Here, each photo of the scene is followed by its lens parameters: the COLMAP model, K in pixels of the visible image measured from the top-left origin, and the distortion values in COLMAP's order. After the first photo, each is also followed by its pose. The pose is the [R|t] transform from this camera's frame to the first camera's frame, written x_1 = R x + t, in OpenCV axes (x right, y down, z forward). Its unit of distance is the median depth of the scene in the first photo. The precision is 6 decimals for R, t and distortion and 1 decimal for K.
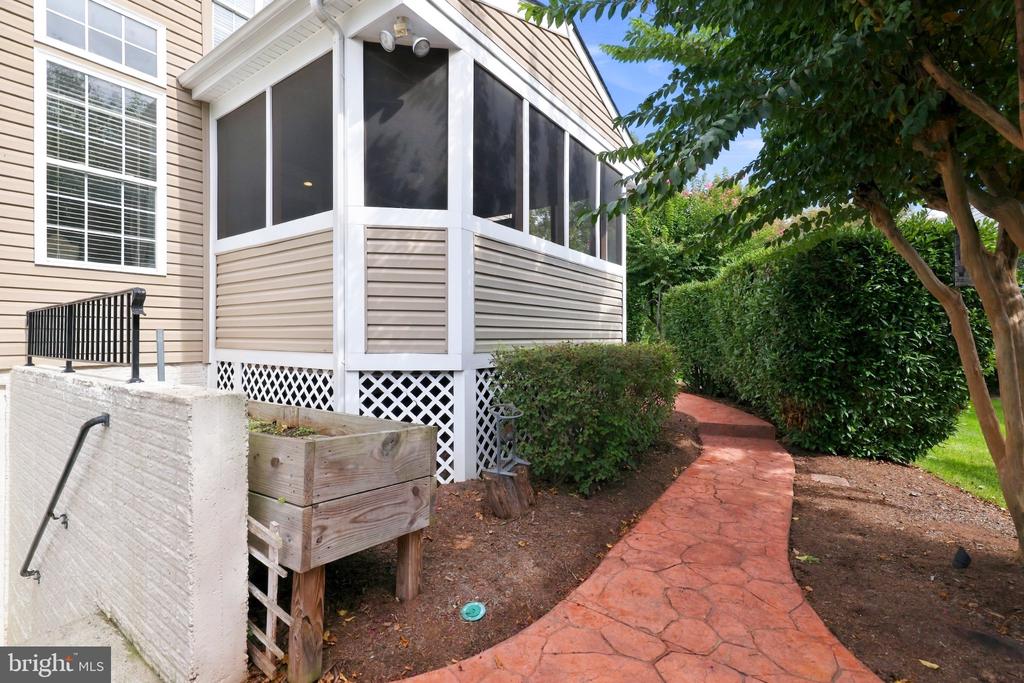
lens RADIAL K [[551.3, 0, 512.0], [0, 551.3, 341.5], [0, 0, 1]] dist [-0.000241, 0.000690]
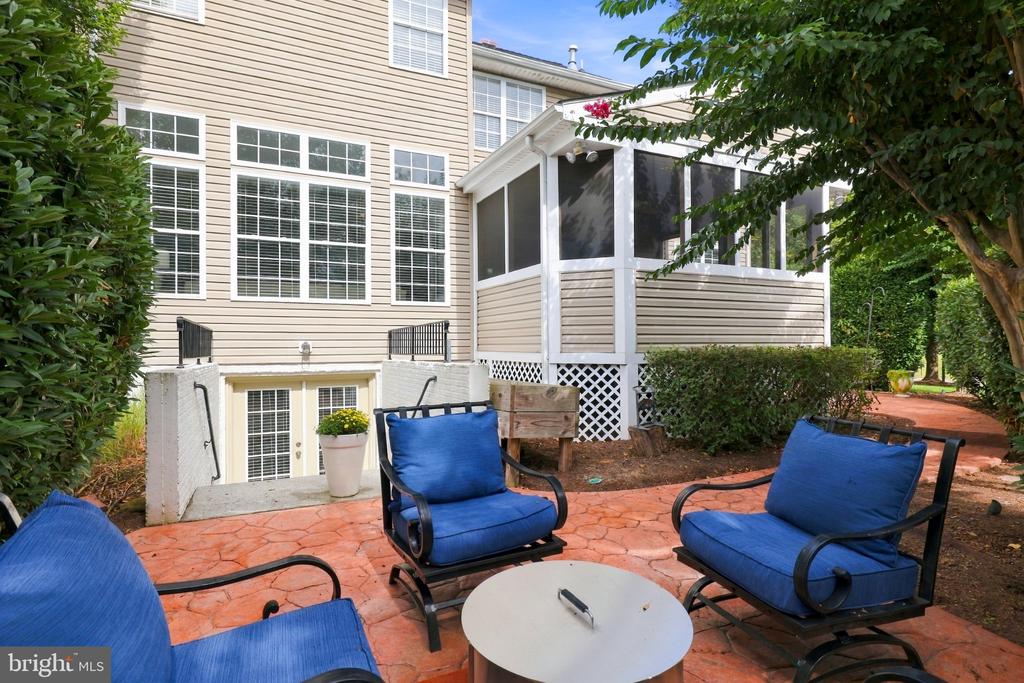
lens RADIAL K [[532.0, 0, 512.0], [0, 532.0, 341.5], [0, 0, 1]] dist [-0.000438, -0.000074]
pose [[0.909796, -0.012116, -0.414878, 0.232327], [0.006495, 0.999867, -0.014958, 0.011387], [0.415004, 0.010914, 0.909754, -0.432559]]
